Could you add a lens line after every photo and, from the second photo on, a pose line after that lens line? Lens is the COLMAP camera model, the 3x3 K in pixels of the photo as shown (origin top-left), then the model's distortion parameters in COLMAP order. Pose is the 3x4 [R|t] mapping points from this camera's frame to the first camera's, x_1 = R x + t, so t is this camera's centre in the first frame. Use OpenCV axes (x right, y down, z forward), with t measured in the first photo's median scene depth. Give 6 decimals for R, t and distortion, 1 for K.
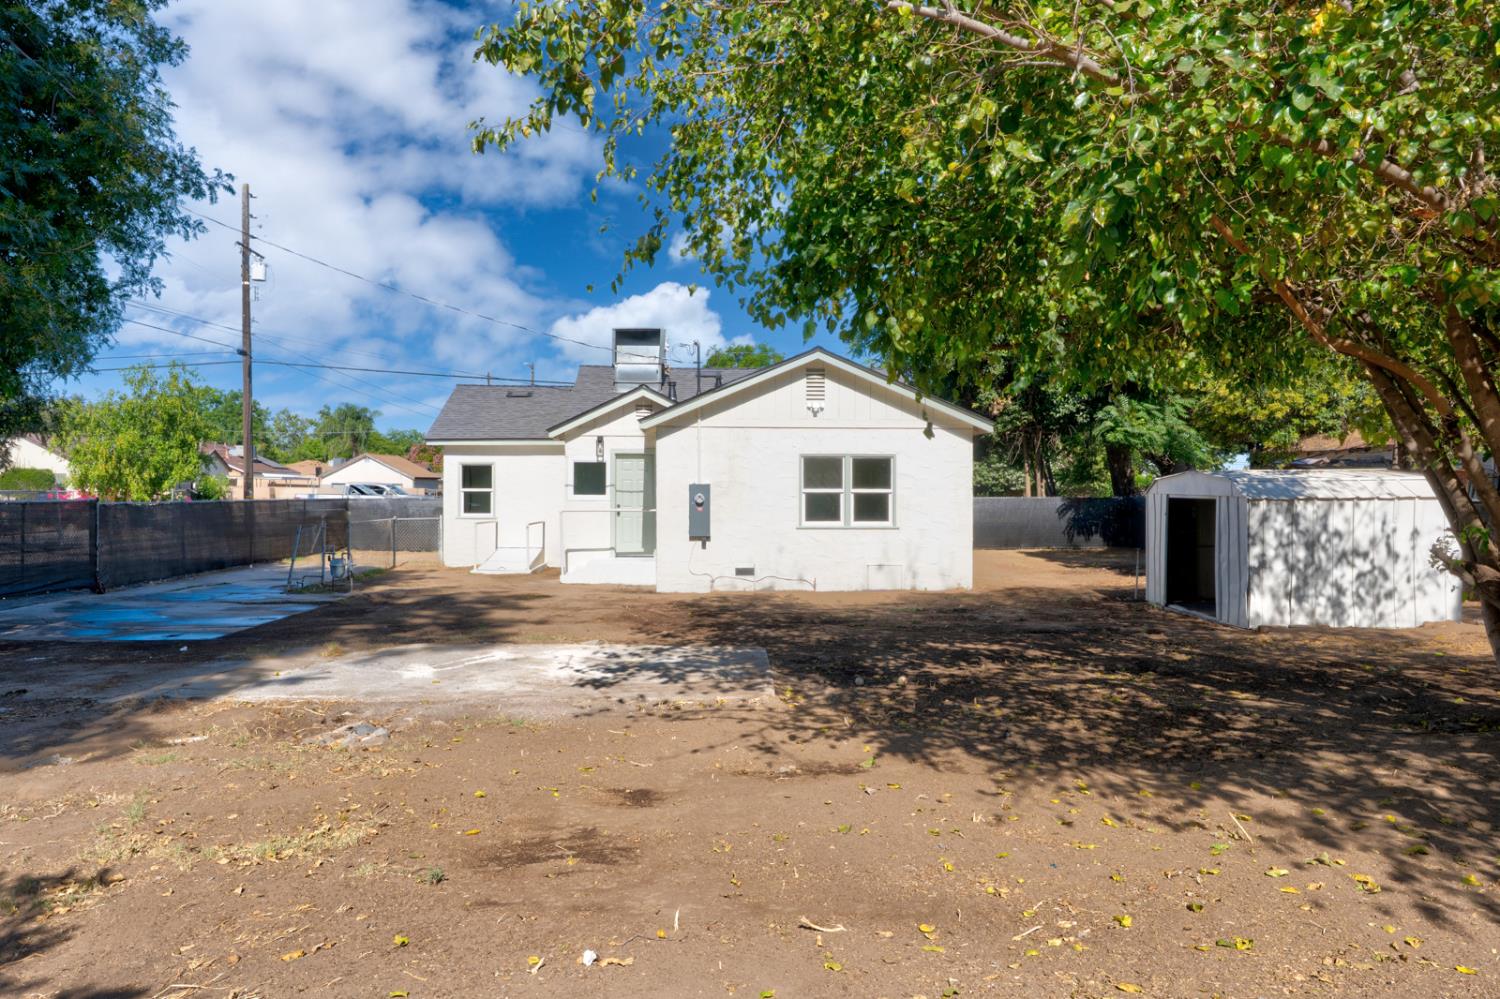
lens RADIAL K [[1043.8, 0, 743.4], [0, 1043.8, 501.3], [0, 0, 1]] dist [0.004399, -0.003163]
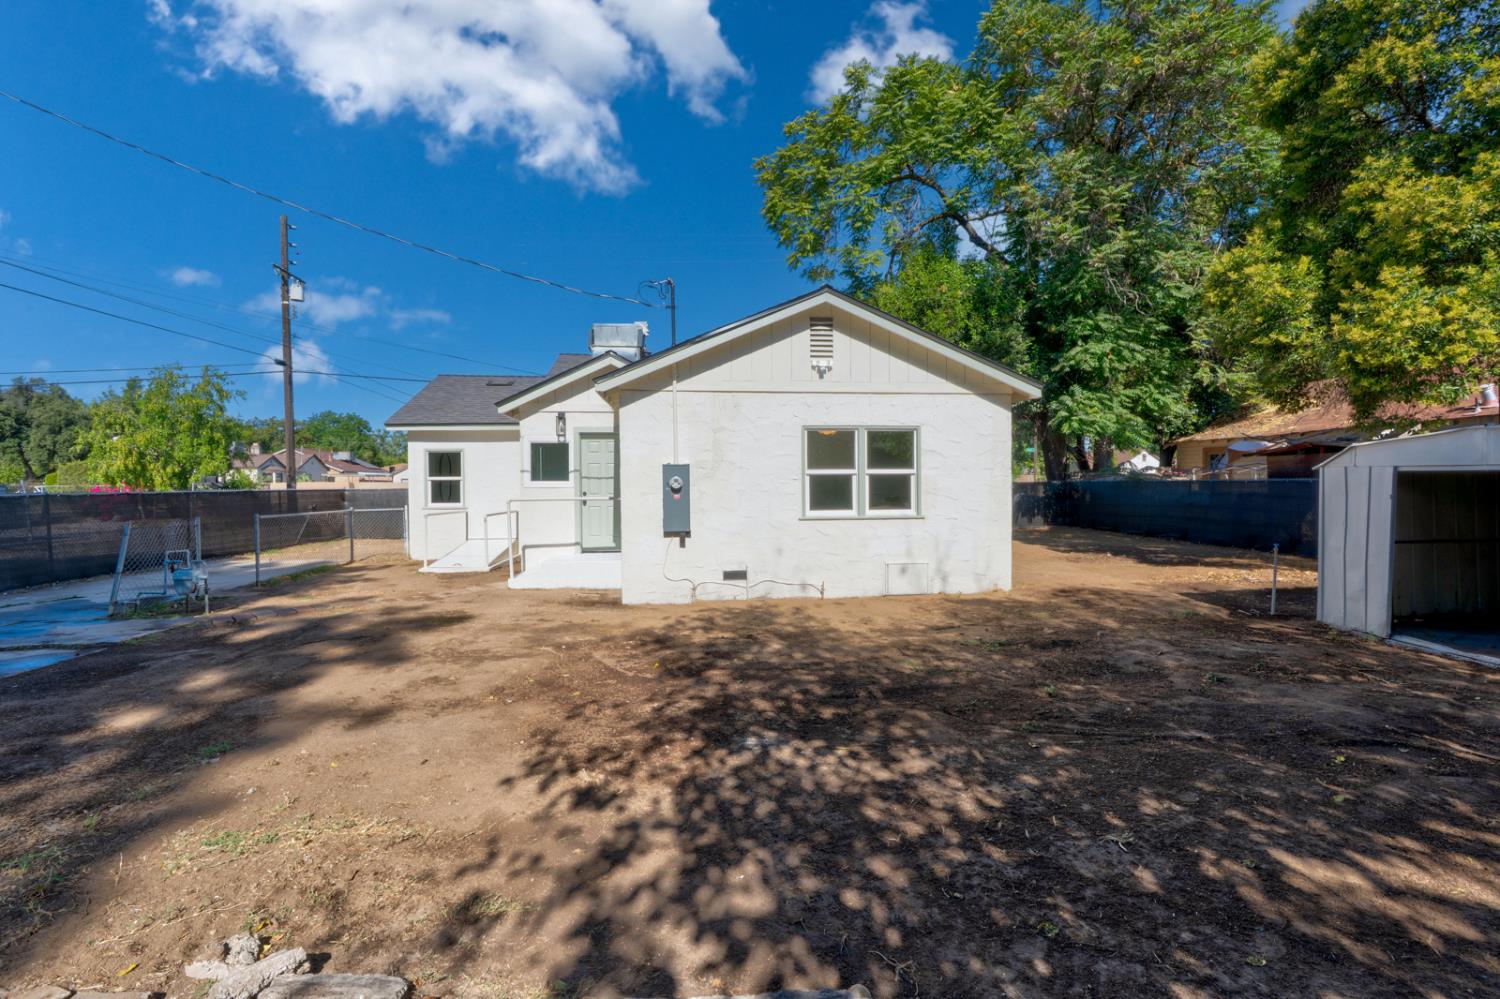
lens RADIAL K [[681.7, 0, 758.2], [0, 681.7, 495.1], [0, 0, 1]] dist [-0.010360, 0.003433]
pose [[0.998174, -0.011083, 0.059377, -0.011862], [0.010592, 0.999907, 0.008582, 0.002802], [-0.059467, -0.007937, 0.998199, 0.525039]]
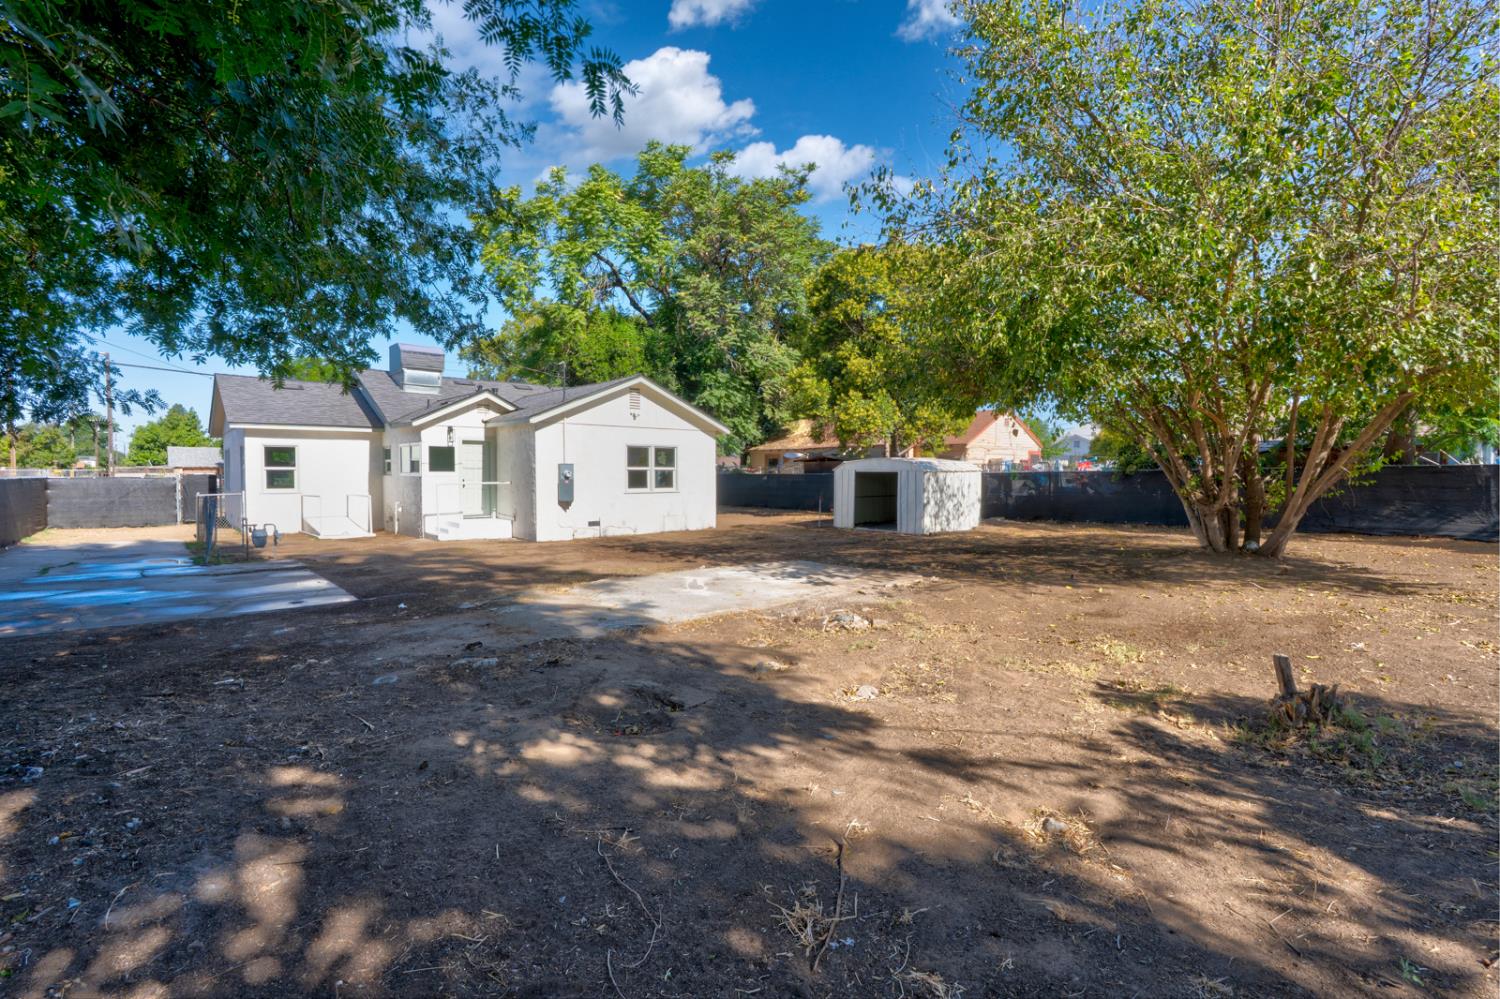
lens RADIAL K [[681.7, 0, 762.1], [0, 681.7, 499.3], [0, 0, 1]] dist [-0.010360, 0.003433]
pose [[0.770591, -0.026866, 0.636763, -0.462998], [0.008256, 0.999448, 0.032177, 0.005049], [-0.637276, -0.019538, 0.770388, 0.117627]]
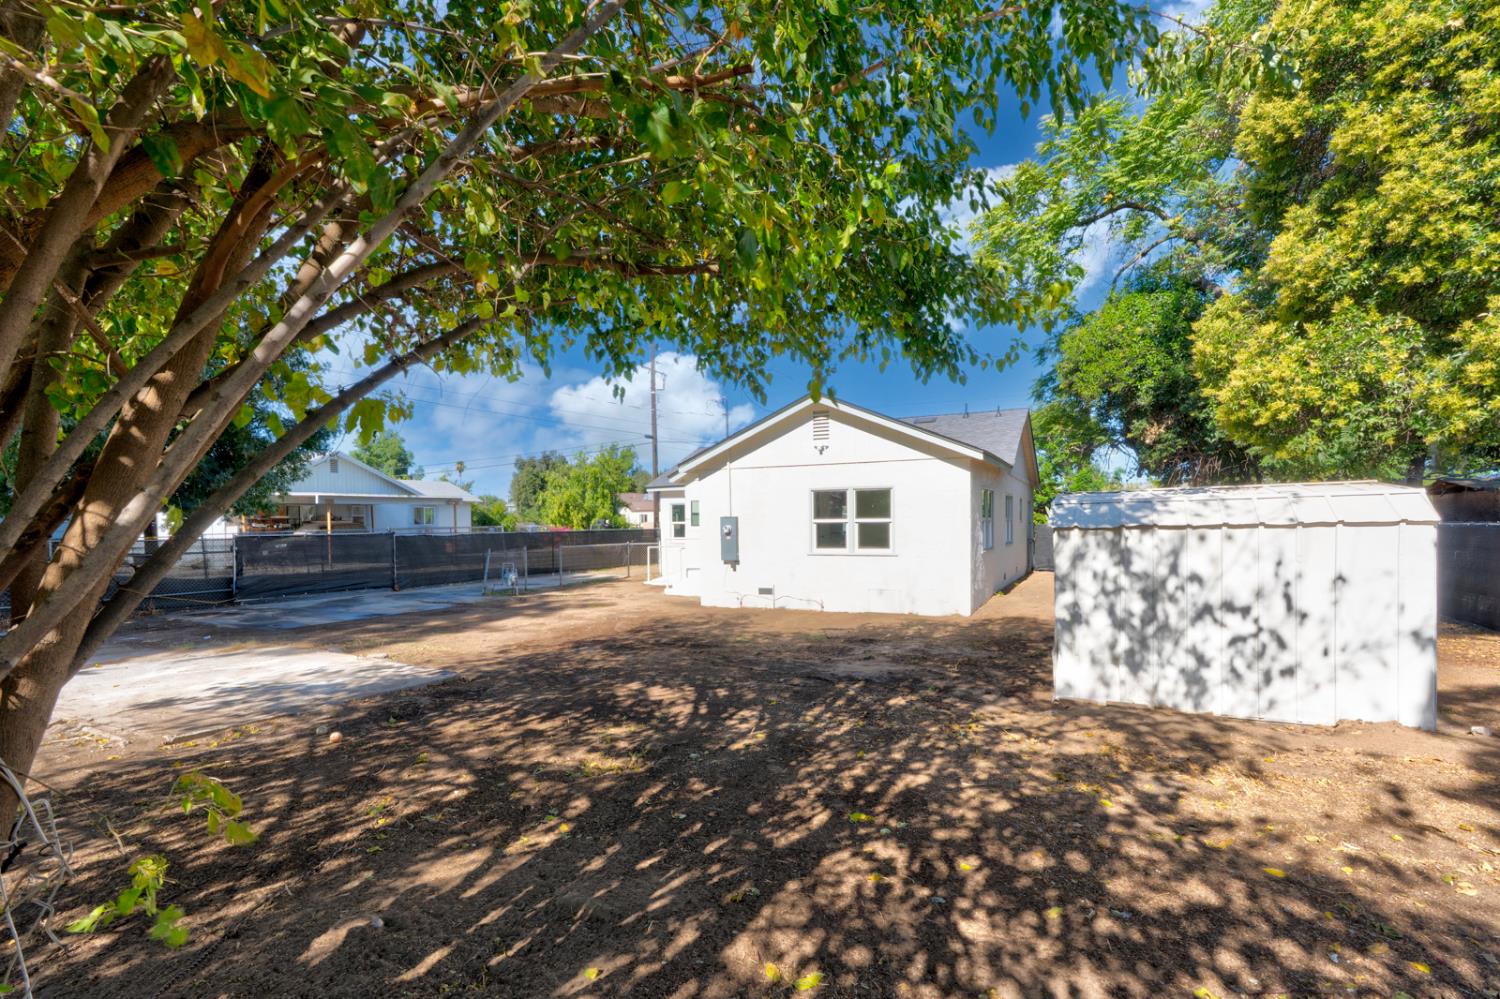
lens RADIAL K [[681.7, 0, 757.0], [0, 681.7, 566.8], [0, 0, 1]] dist [-0.010360, 0.003433]
pose [[0.879366, 0.017379, -0.475829, 0.387932], [0.011208, 0.998301, 0.057175, -0.003991], [0.476014, -0.055611, 0.877678, 0.345825]]
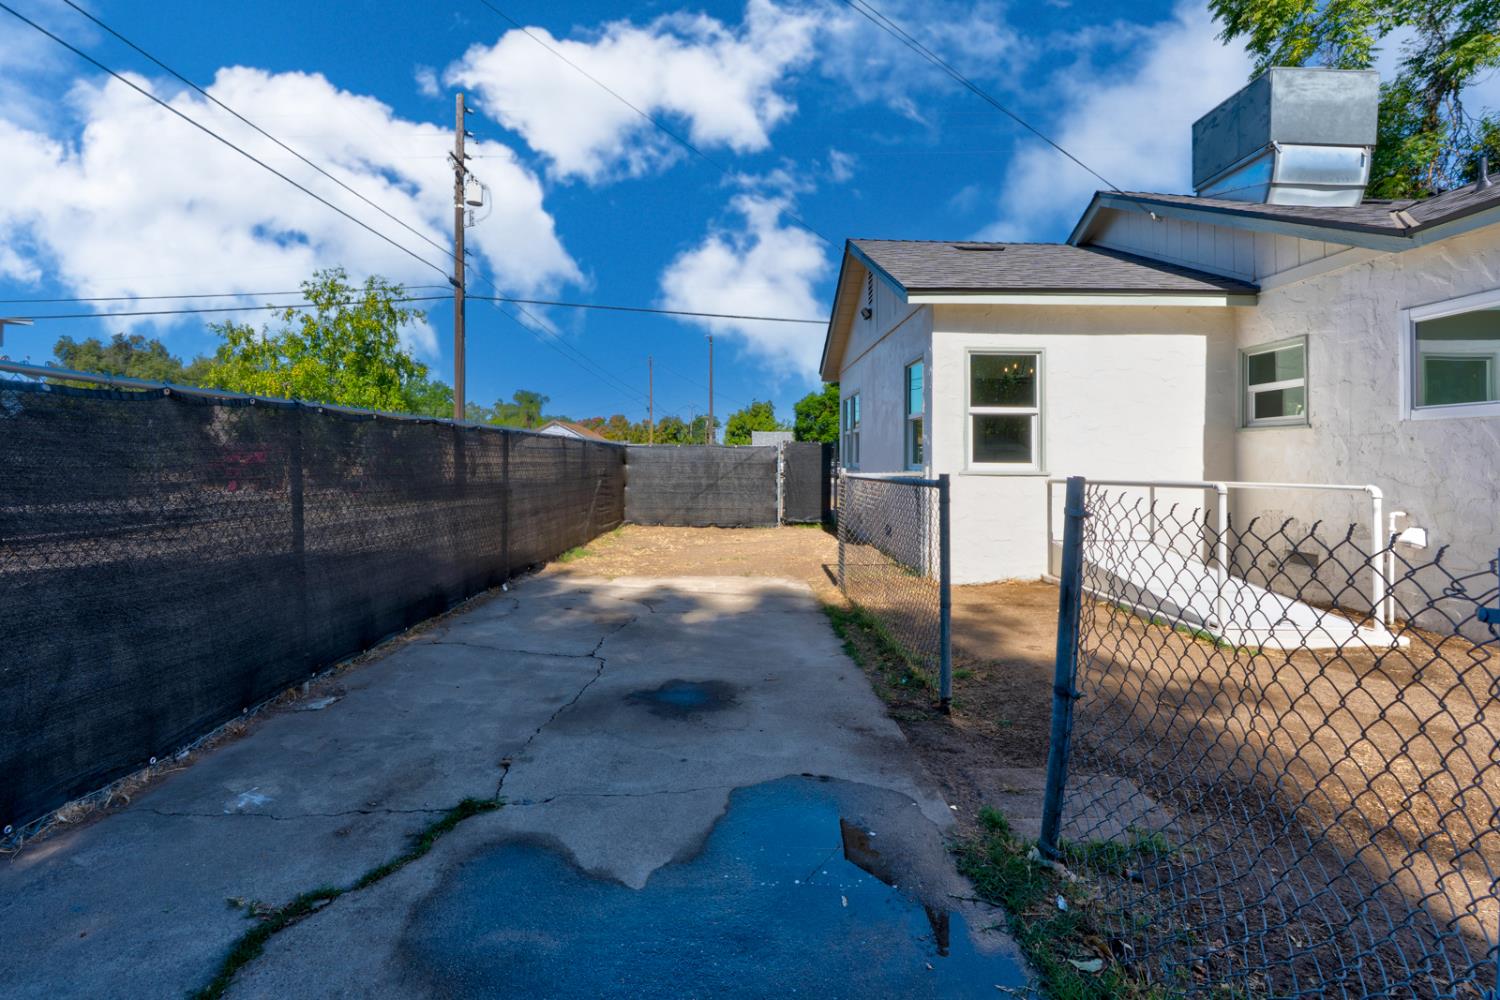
lens RADIAL K [[681.7, 0, 765.8], [0, 681.7, 465.5], [0, 0, 1]] dist [-0.010360, 0.003433]
pose [[0.999992, 0.003939, -0.000385, -0.511510], [-0.003941, 0.999978, -0.005256, 0.020818], [0.000364, 0.005257, 0.999986, 1.013080]]
